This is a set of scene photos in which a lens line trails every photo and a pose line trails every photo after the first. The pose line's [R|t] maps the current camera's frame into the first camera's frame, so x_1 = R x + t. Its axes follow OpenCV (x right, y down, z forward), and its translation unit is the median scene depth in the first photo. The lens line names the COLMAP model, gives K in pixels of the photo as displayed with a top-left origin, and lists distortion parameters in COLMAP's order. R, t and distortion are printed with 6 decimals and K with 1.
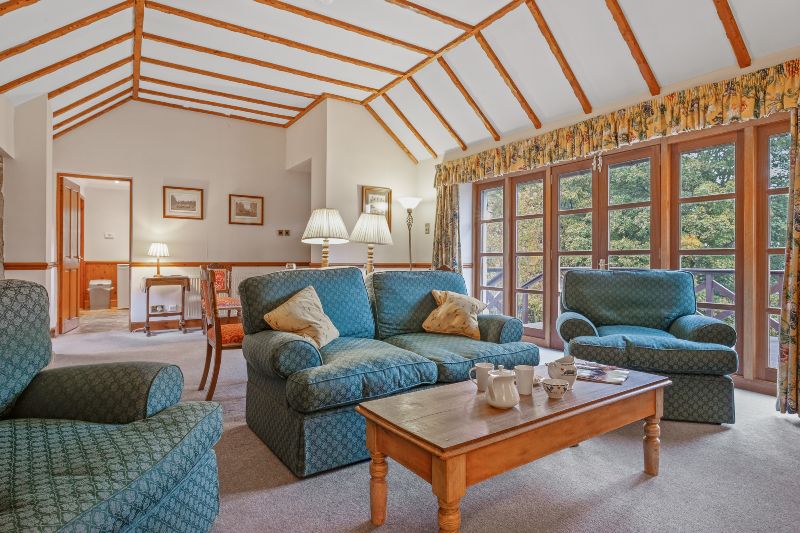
lens RADIAL K [[456.3, 0, 402.7], [0, 456.3, 258.6], [0, 0, 1]] dist [-0.001202, -0.000206]
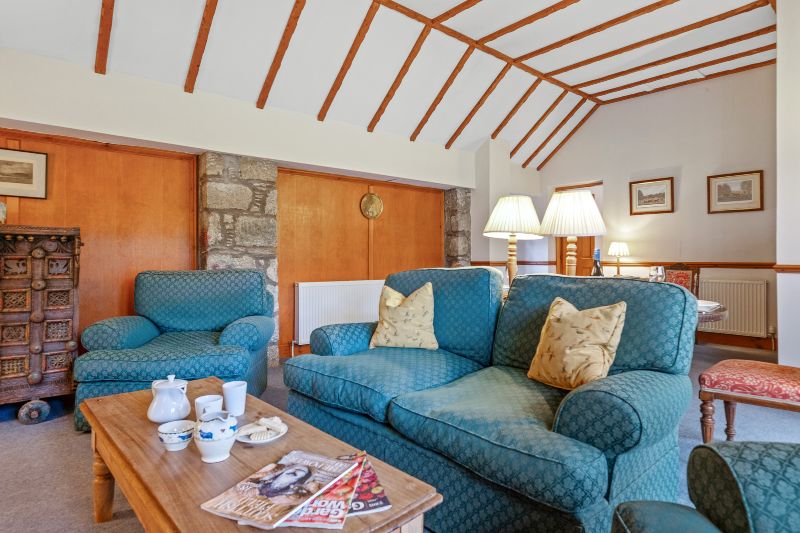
lens RADIAL K [[456.3, 0, 402.7], [0, 456.3, 258.6], [0, 0, 1]] dist [-0.001202, -0.000206]
pose [[0.130249, -0.003700, -0.991474, 0.353593], [0.003533, 0.999988, -0.003268, 0.002474], [0.991475, -0.003077, 0.130260, 0.392509]]
